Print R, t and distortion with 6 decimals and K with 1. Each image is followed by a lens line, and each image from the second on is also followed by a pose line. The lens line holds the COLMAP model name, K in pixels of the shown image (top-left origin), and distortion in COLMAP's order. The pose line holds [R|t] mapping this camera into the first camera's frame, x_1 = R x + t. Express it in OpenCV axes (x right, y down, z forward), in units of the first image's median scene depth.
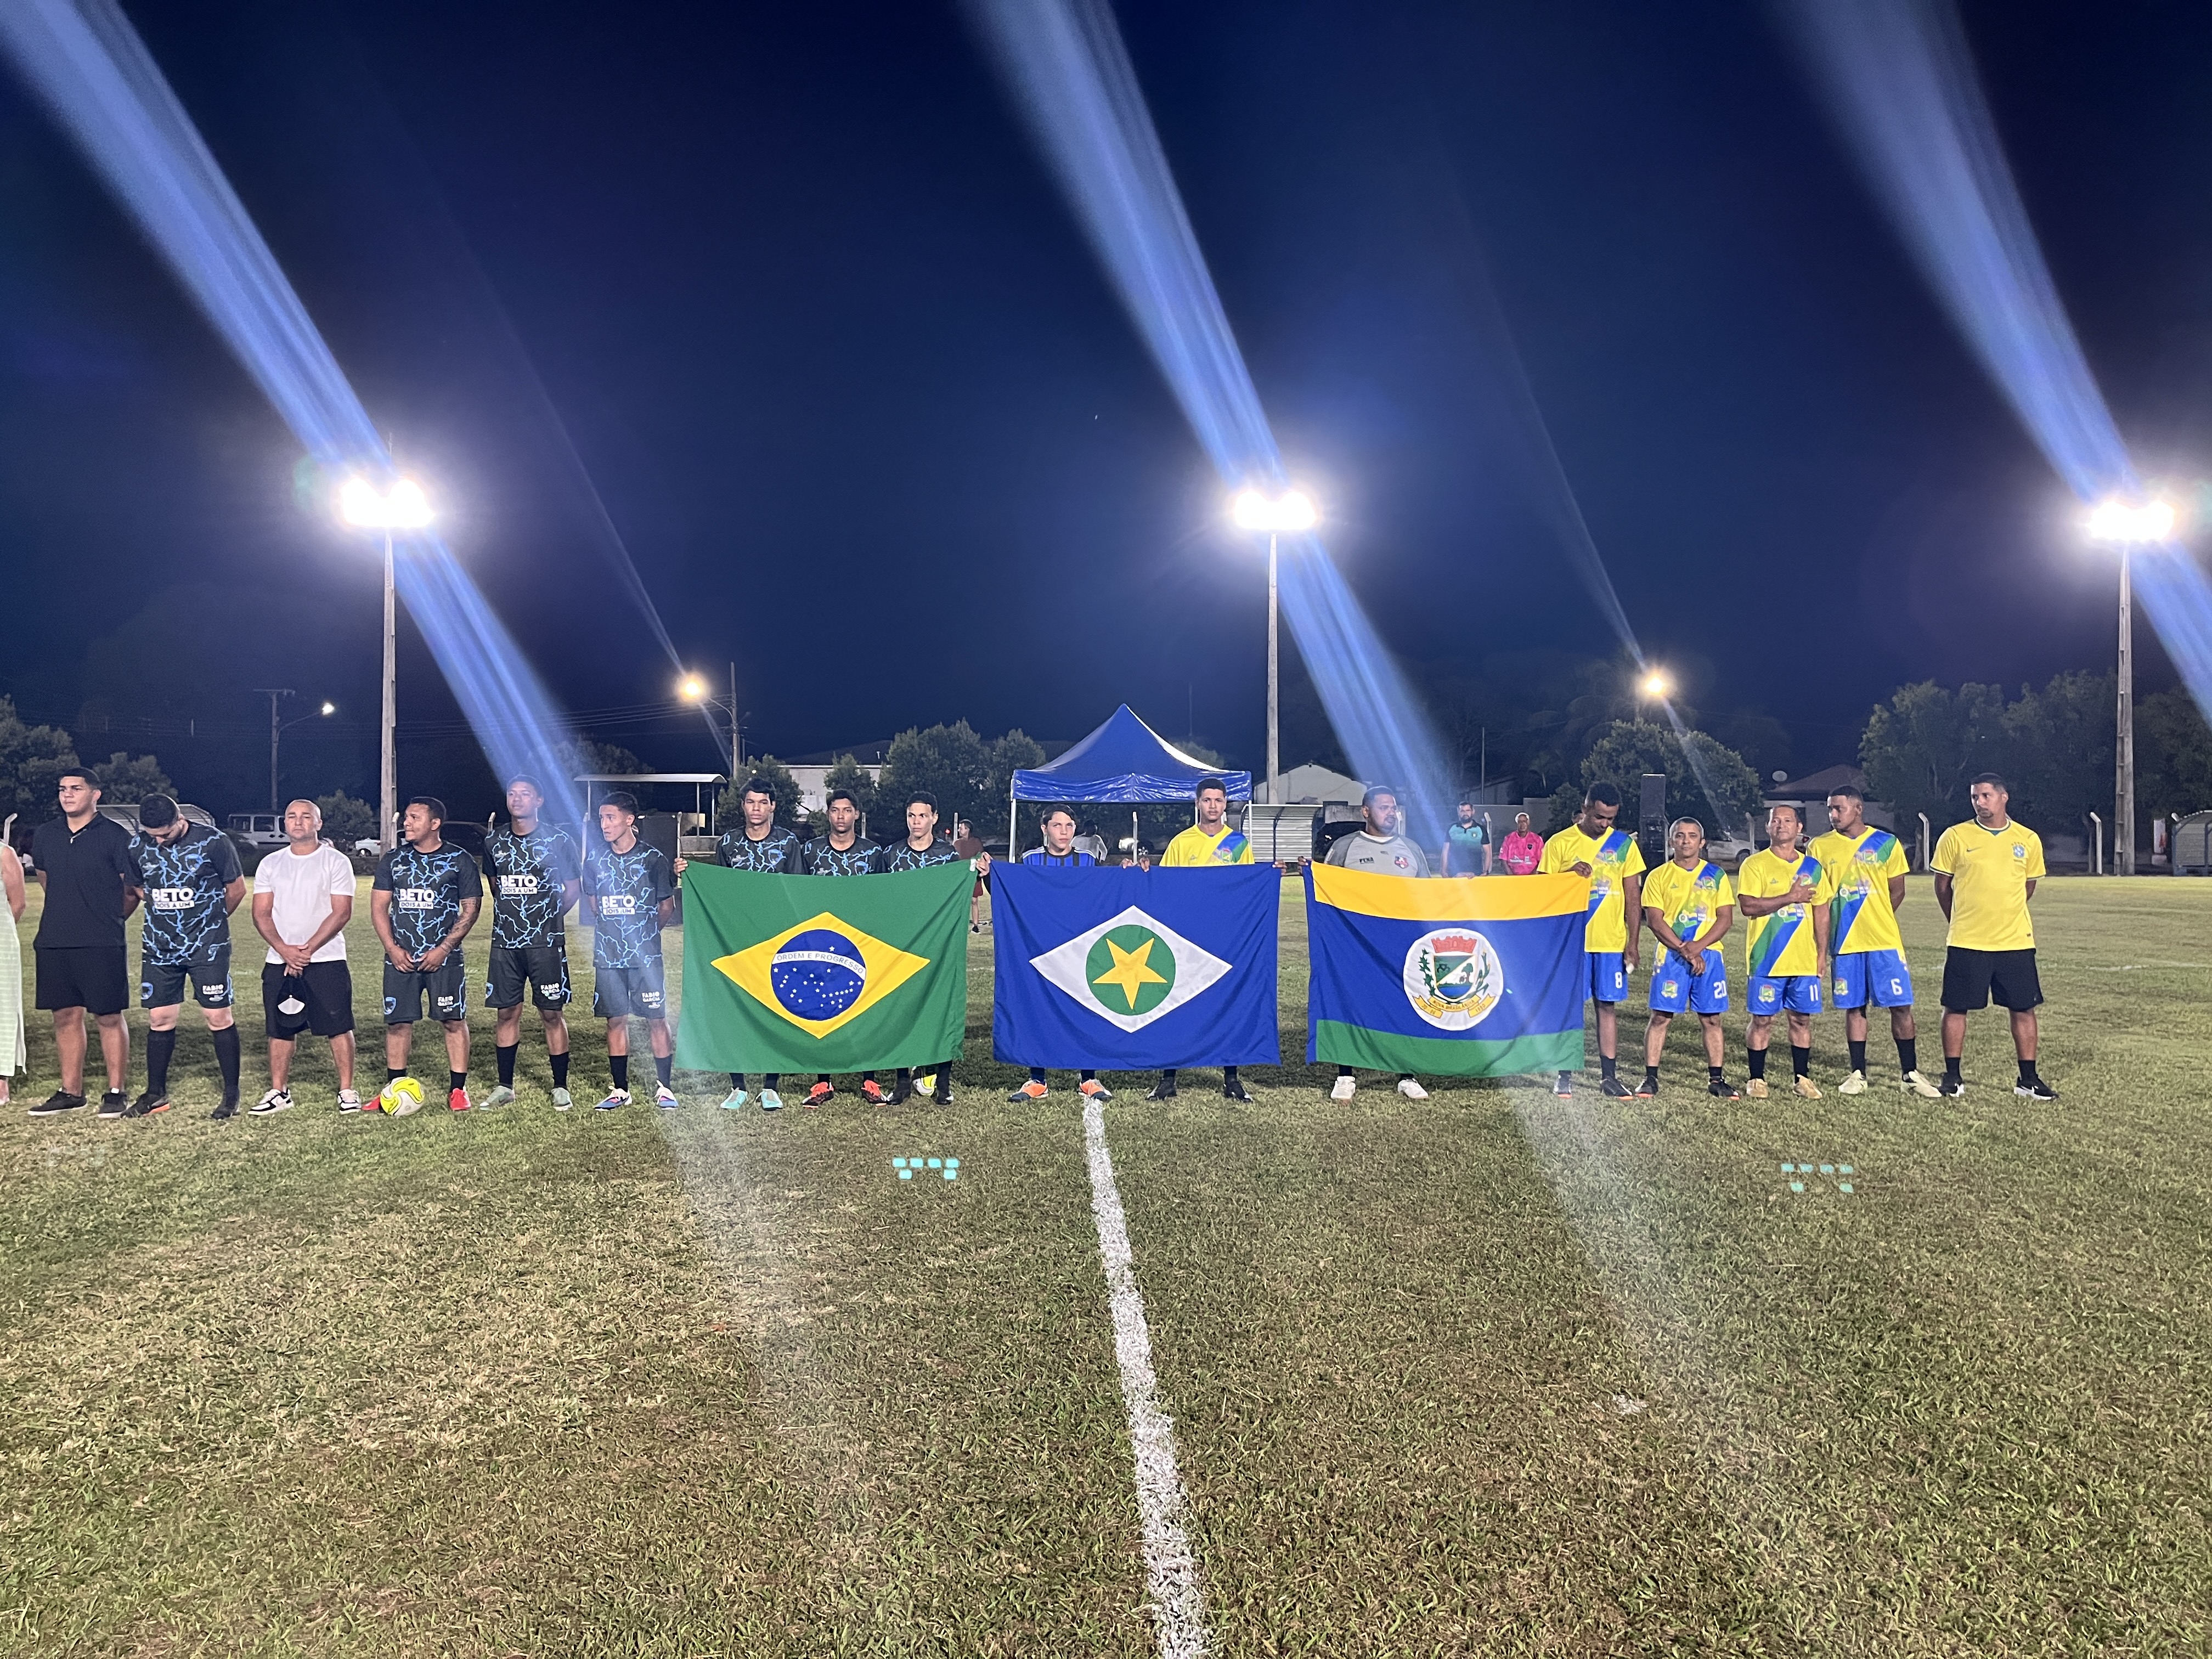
lens RADIAL K [[1683.3, 0, 1105.5], [0, 1683.3, 827.1], [0, 0, 1]] dist [0.040977, -0.048069]
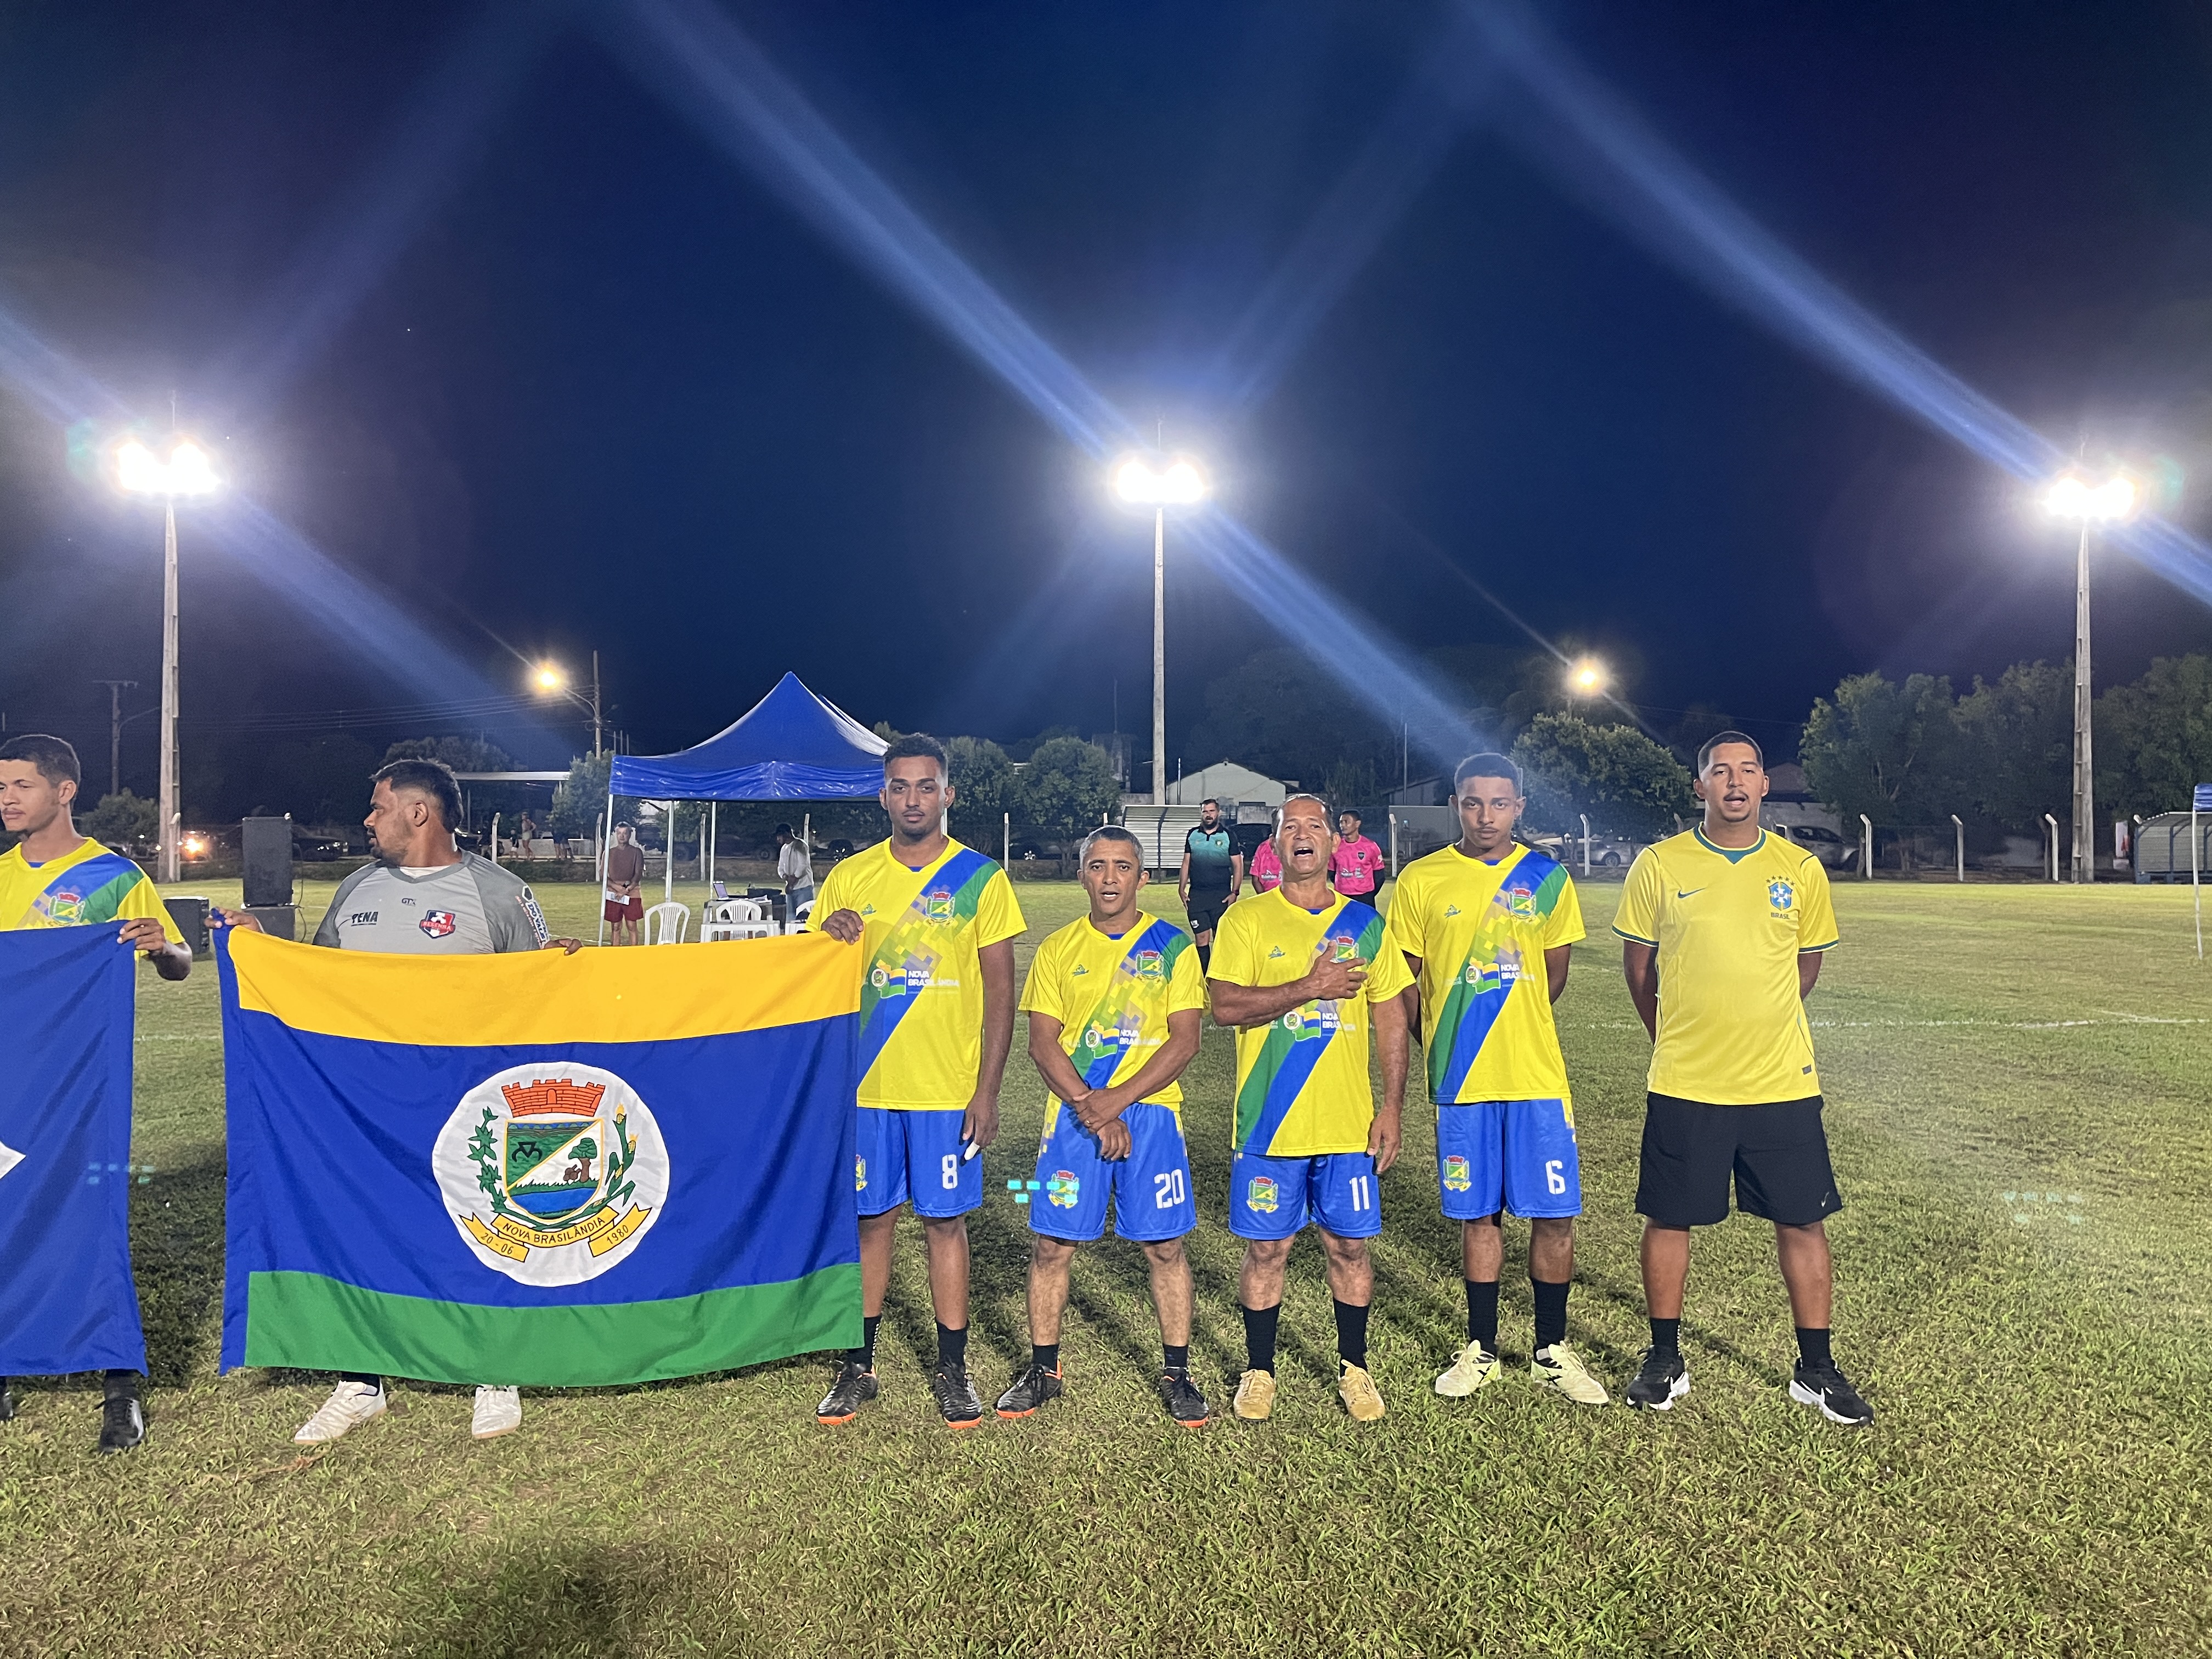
lens RADIAL K [[1683.3, 0, 1105.1], [0, 1683.3, 819.0], [0, 0, 1]] dist [0.040977, -0.048069]
pose [[0.999887, 0.000618, 0.015004, 0.078074], [-0.000537, 0.999985, -0.005451, -0.001081], [-0.015007, 0.005442, 0.999873, 0.121436]]
